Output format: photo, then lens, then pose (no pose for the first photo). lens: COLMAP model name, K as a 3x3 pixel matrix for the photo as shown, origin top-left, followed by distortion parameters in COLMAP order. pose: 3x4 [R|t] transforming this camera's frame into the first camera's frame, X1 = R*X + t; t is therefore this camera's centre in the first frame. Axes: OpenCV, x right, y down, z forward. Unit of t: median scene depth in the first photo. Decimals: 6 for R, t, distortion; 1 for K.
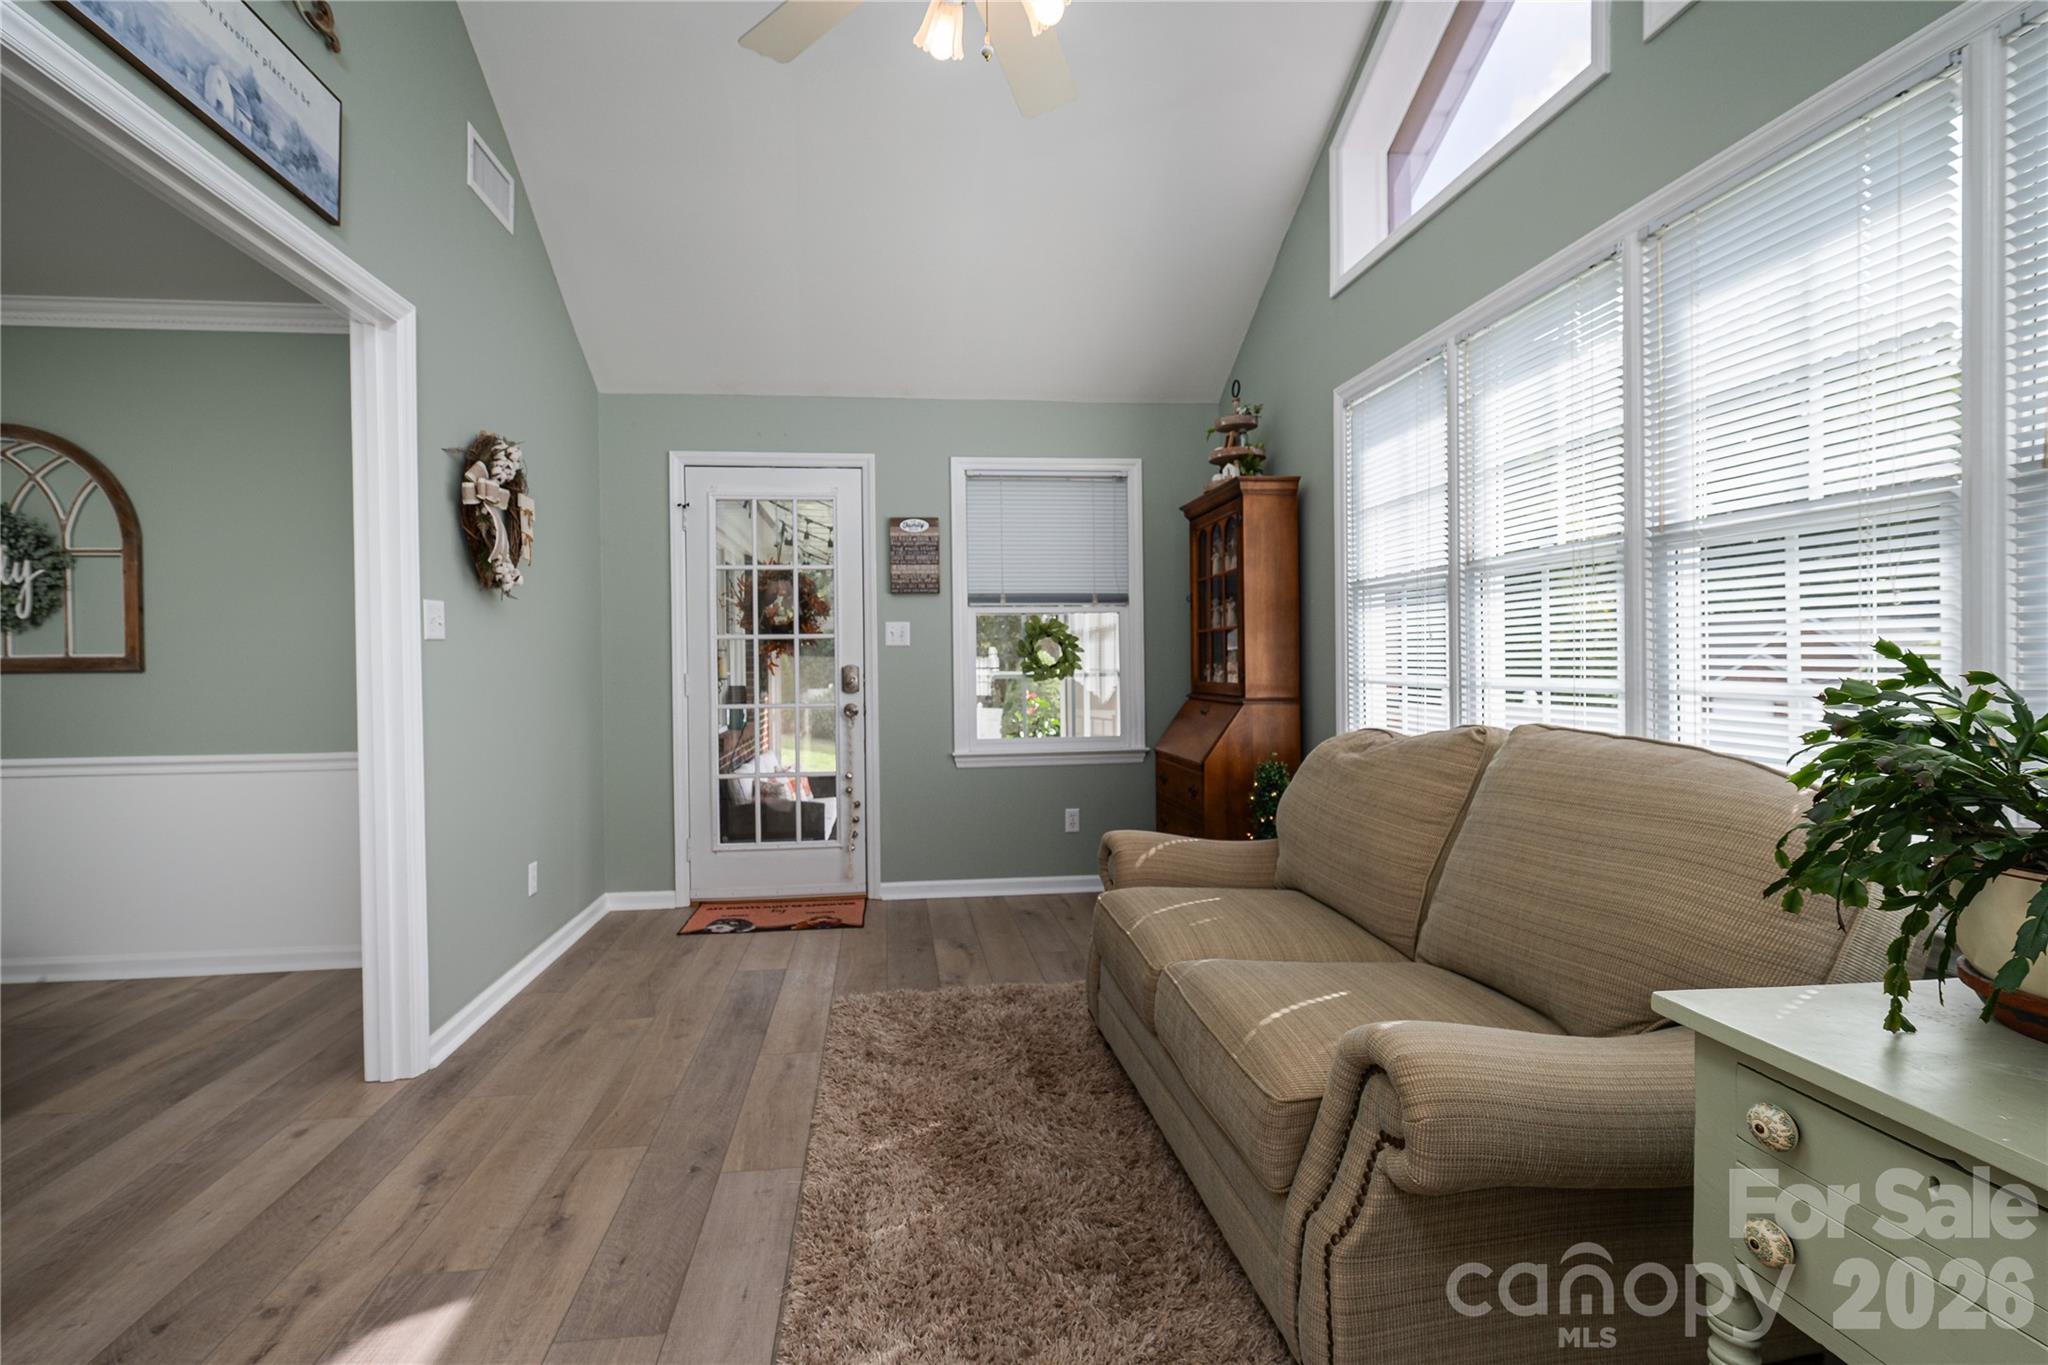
lens RADIAL K [[900.4, 0, 965.5], [0, 900.4, 670.8], [0, 0, 1]] dist [-0.001331, 0.000394]
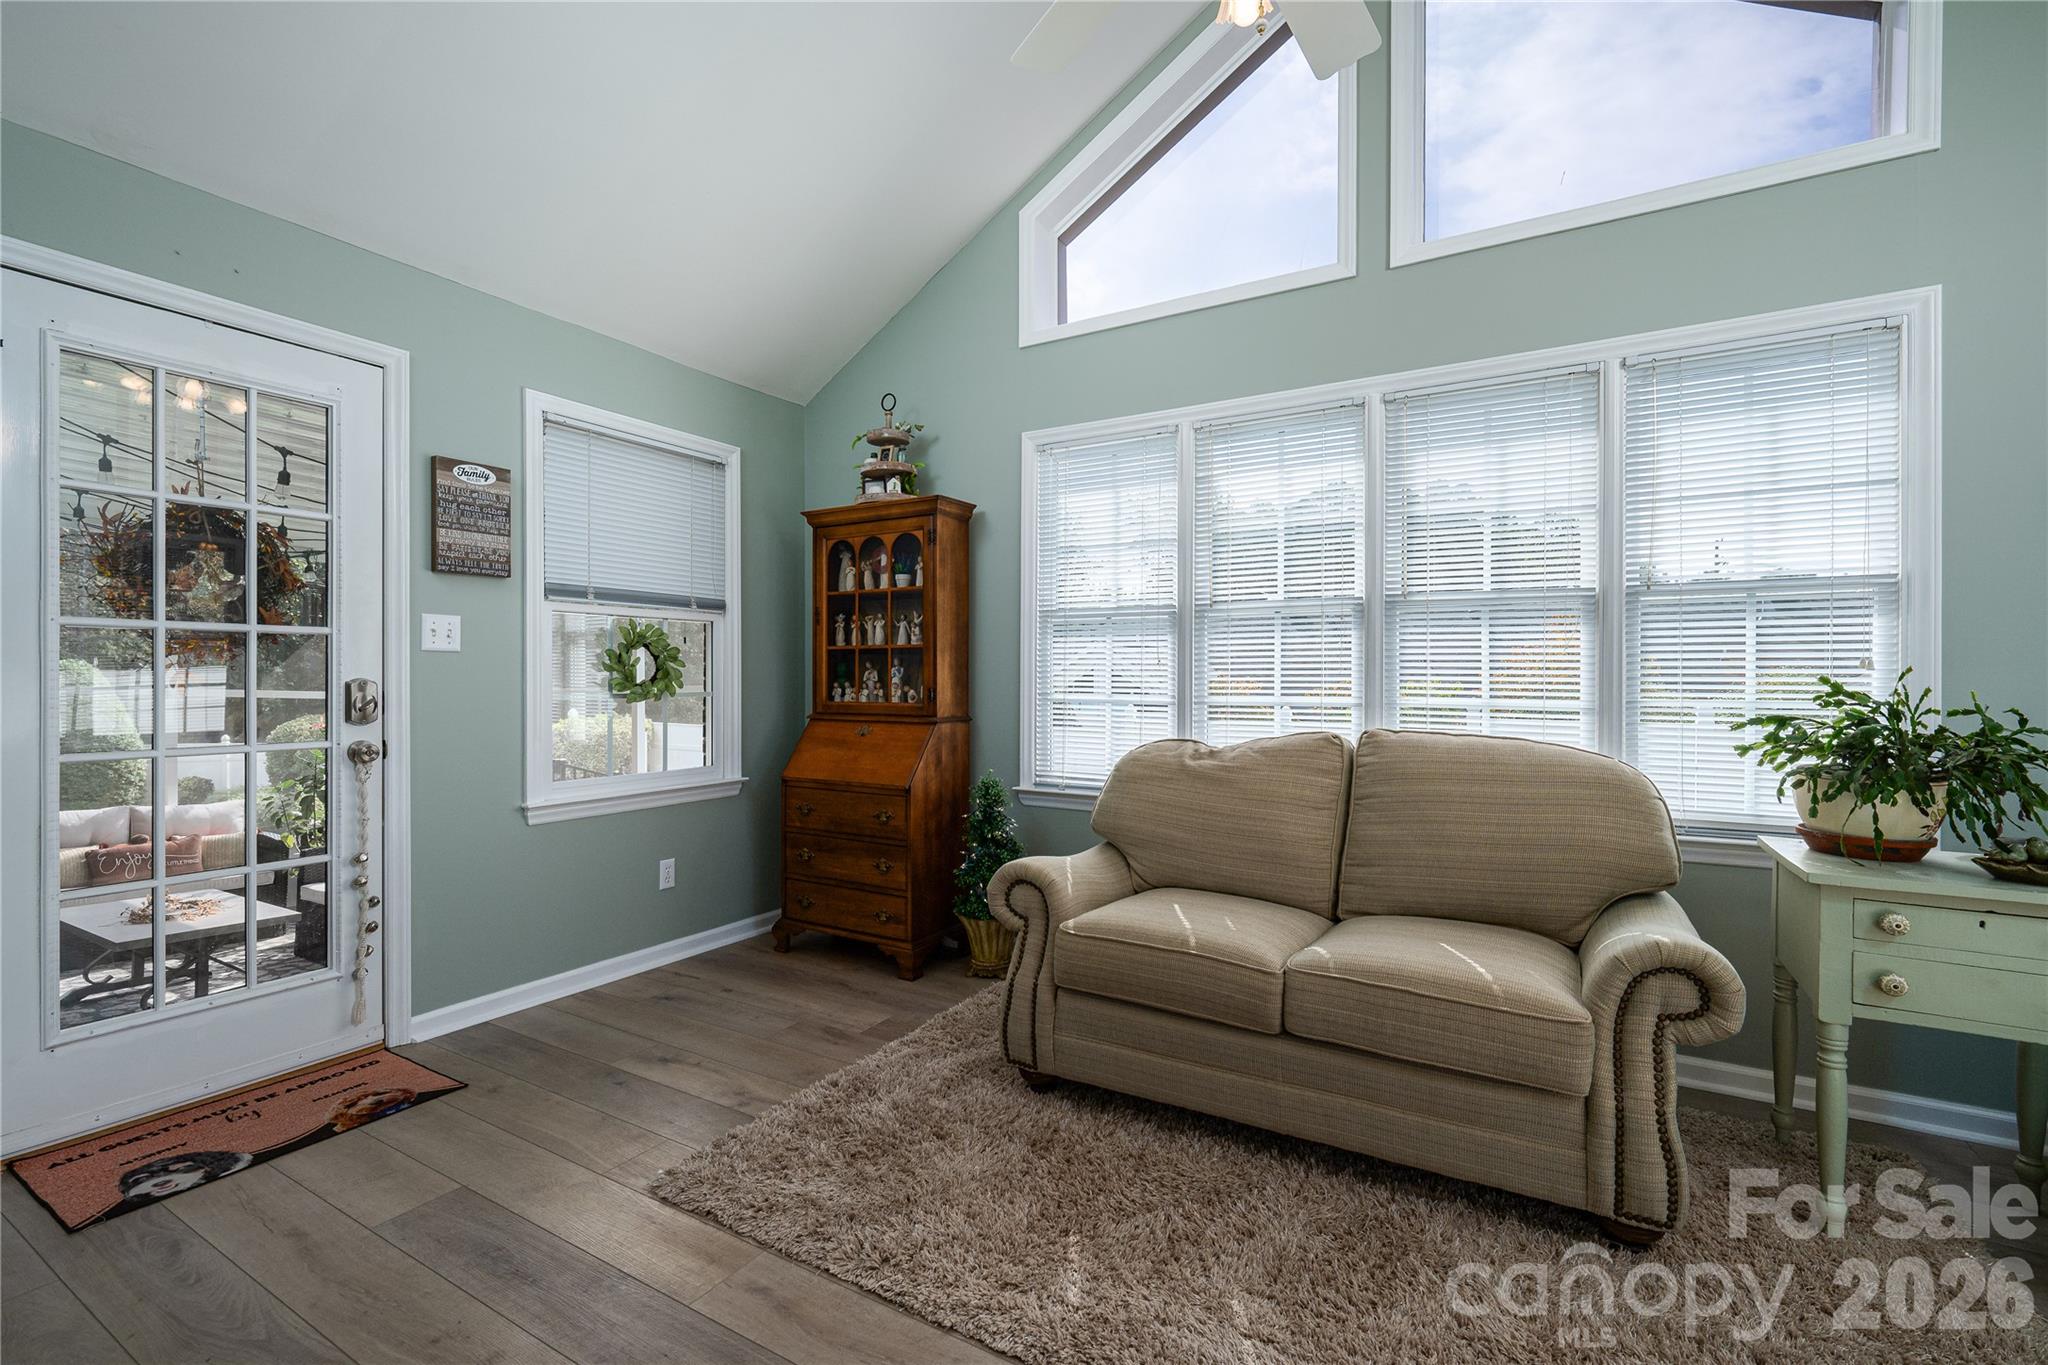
lens RADIAL K [[900.4, 0, 1034.0], [0, 900.4, 685.1], [0, 0, 1]] dist [-0.001331, 0.000394]
pose [[0.597963, 0.007924, 0.801484, -0.347518], [-0.002655, 0.999965, -0.007906, 0.001544], [-0.801519, 0.002600, 0.597964, 0.257697]]
